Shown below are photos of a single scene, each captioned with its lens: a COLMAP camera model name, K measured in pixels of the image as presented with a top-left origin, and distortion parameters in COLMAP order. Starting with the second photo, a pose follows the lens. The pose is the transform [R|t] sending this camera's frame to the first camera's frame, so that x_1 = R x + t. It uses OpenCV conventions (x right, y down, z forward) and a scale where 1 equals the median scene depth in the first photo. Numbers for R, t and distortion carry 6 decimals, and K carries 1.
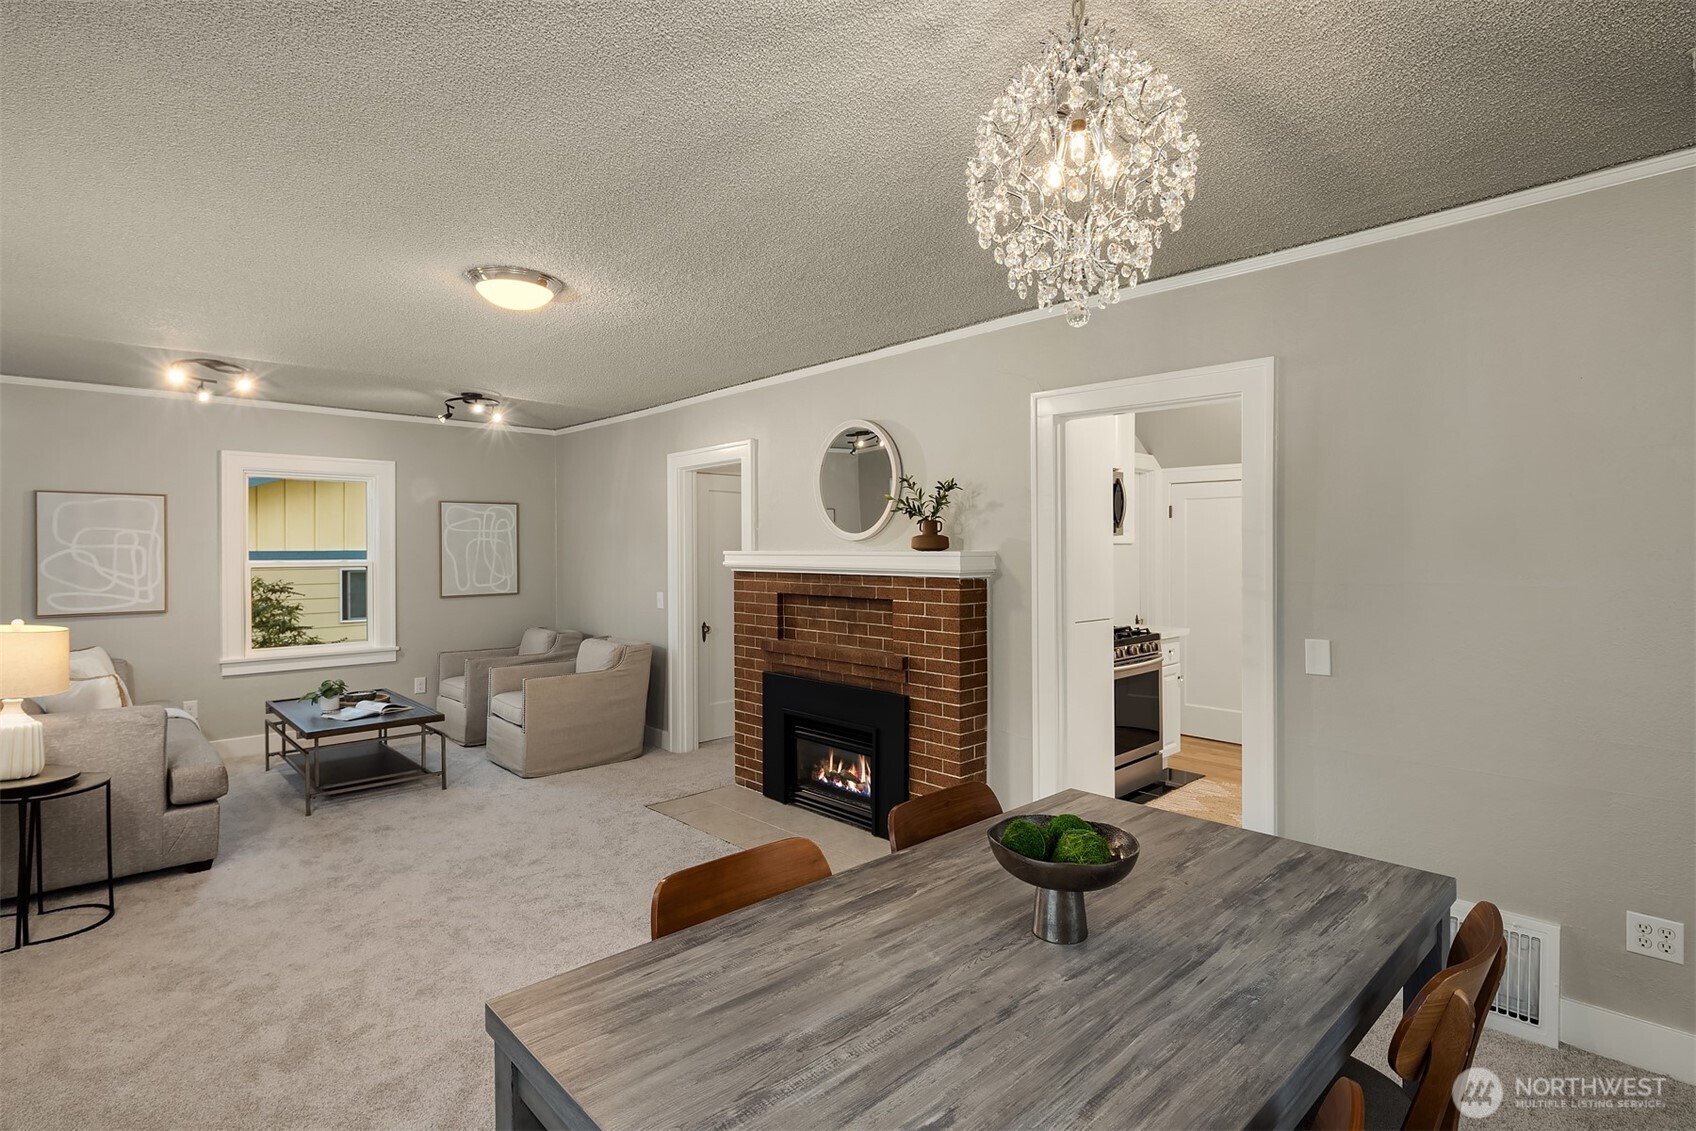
lens RADIAL K [[831.3, 0, 857.5], [0, 831.3, 544.8], [0, 0, 1]] dist [0.000117, -0.000212]
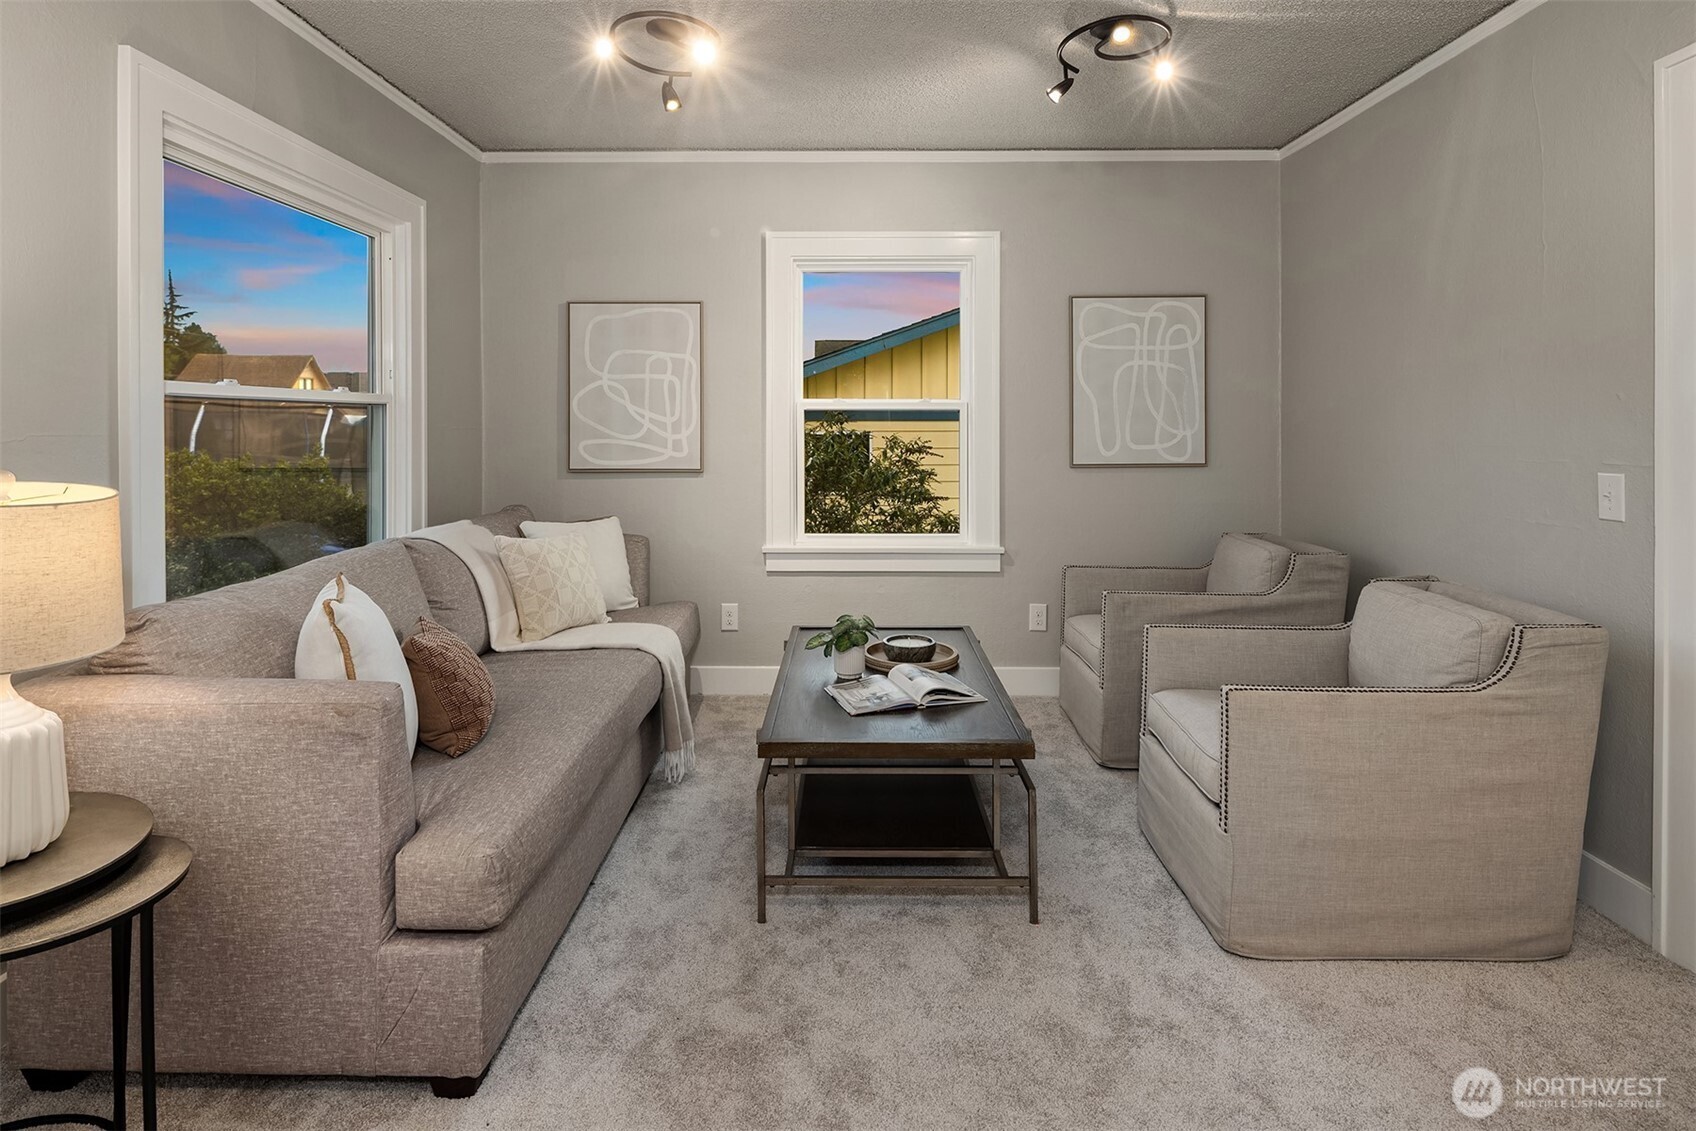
lens RADIAL K [[896.8, 0, 854.0], [0, 896.8, 424.5], [0, 0, 1]] dist [-0.000028, 0.000163]
pose [[0.726011, 0.006832, -0.687650, -0.234324], [-0.000376, 0.999954, 0.009538, 0.035917], [0.687683, -0.006666, 0.725980, 0.564440]]
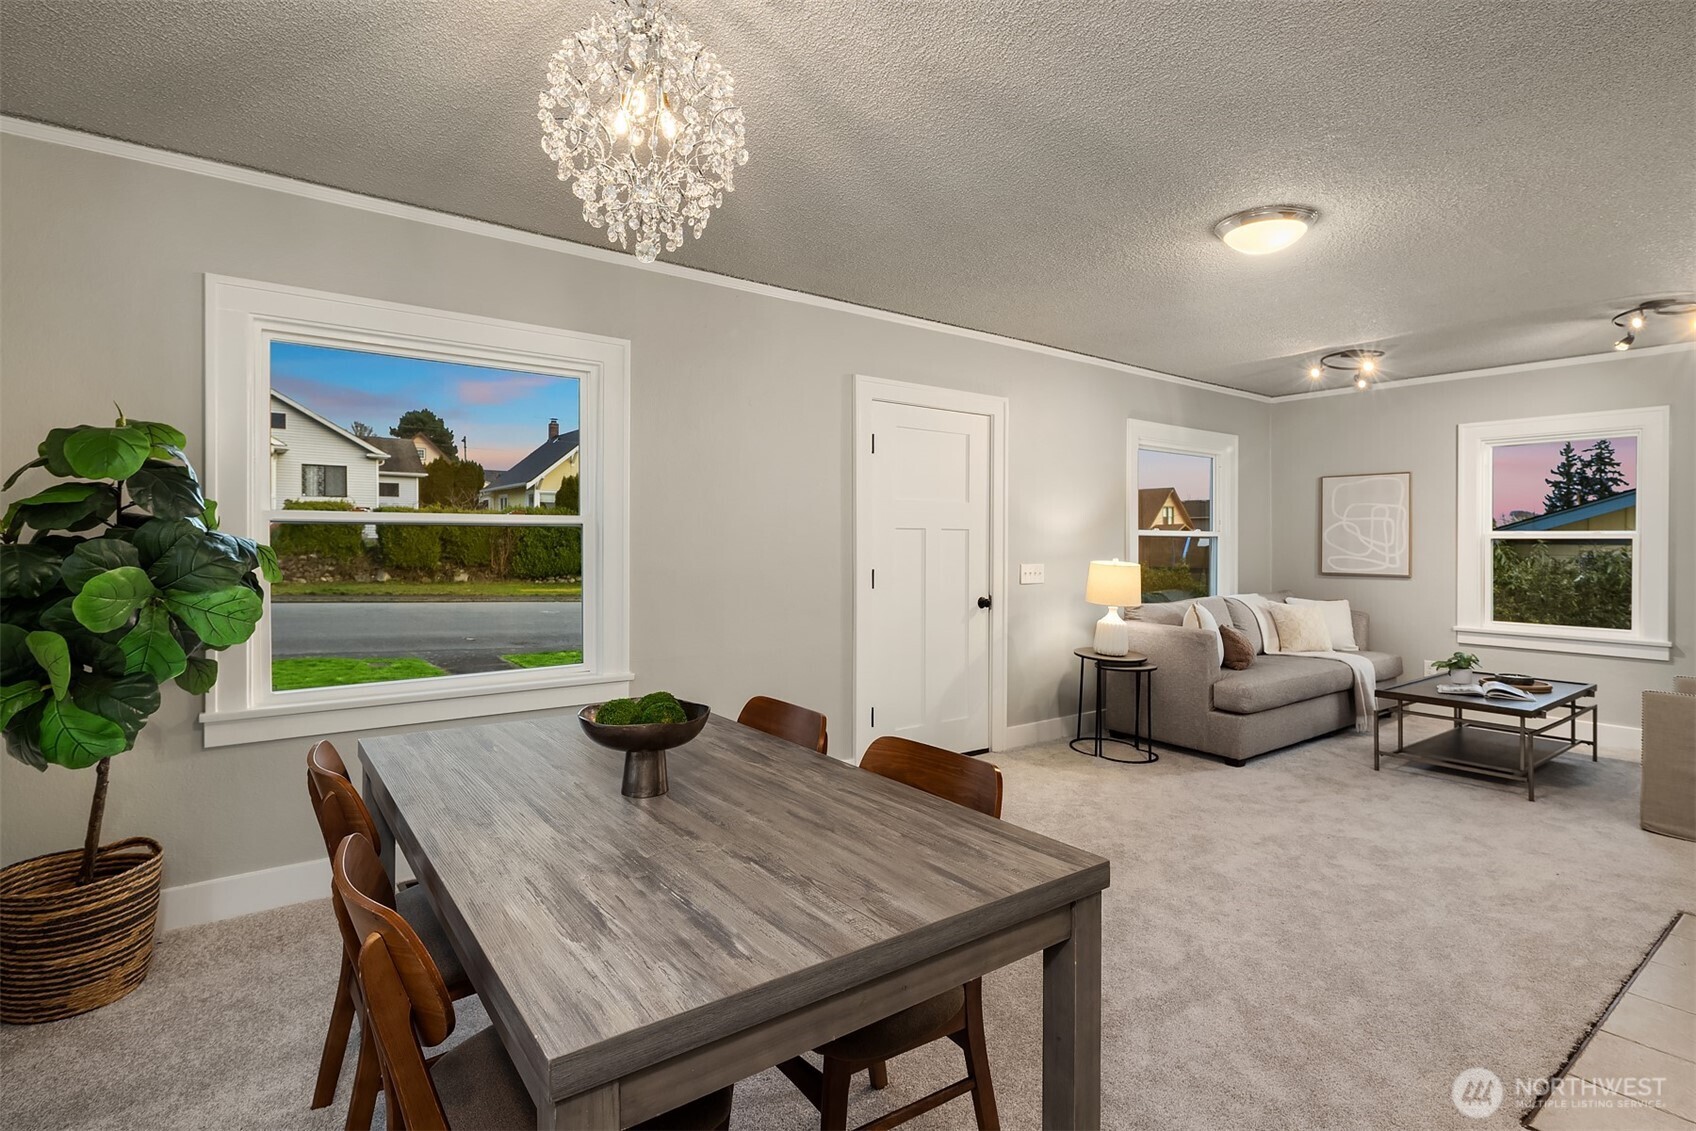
lens RADIAL K [[814.4, 0, 834.2], [0, 814.4, 541.0], [0, 0, 1]] dist [0.002218, 0.000323]
pose [[-0.124535, 0.002865, -0.992211, 0.364864], [0.000590, 0.999996, 0.002814, 0.030140], [0.992215, -0.000235, -0.124536, 0.381416]]
